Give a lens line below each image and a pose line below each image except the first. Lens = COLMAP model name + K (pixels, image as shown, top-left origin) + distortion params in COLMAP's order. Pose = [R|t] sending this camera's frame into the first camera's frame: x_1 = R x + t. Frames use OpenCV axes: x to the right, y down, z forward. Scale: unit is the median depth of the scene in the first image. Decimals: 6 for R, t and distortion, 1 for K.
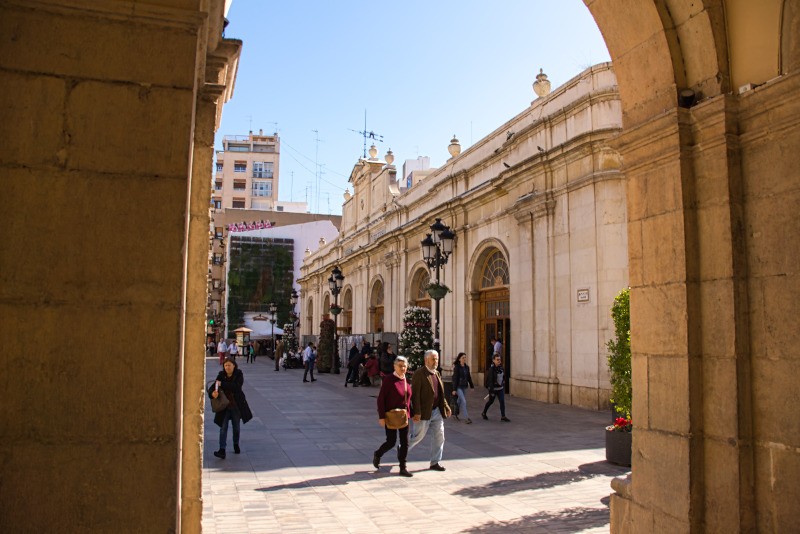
lens RADIAL K [[633.4, 0, 400.0], [0, 633.4, 267.0], [0, 0, 1]] dist [-0.199537, 0.163308]
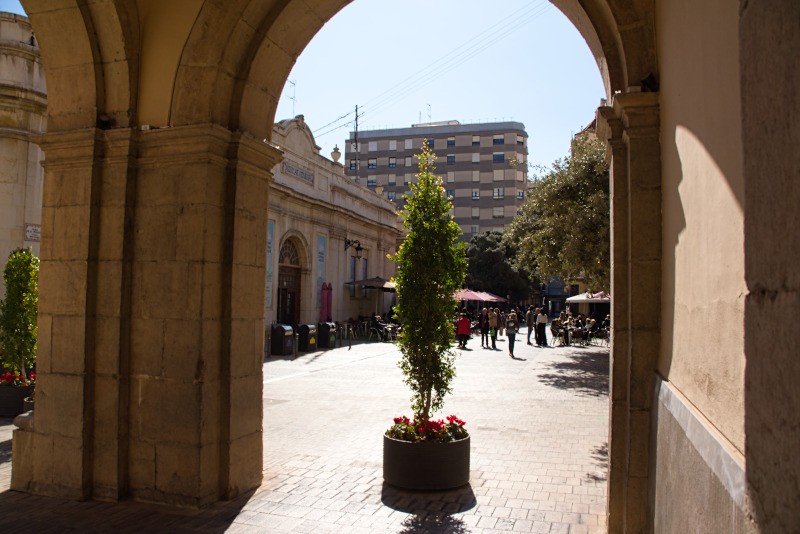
lens RADIAL K [[633.4, 0, 400.0], [0, 633.4, 267.0], [0, 0, 1]] dist [-0.199537, 0.163308]
pose [[0.585575, 0.043249, 0.809464, -0.205782], [-0.096937, 0.995146, 0.016955, -0.050028], [-0.804801, -0.088395, 0.586925, -0.329785]]
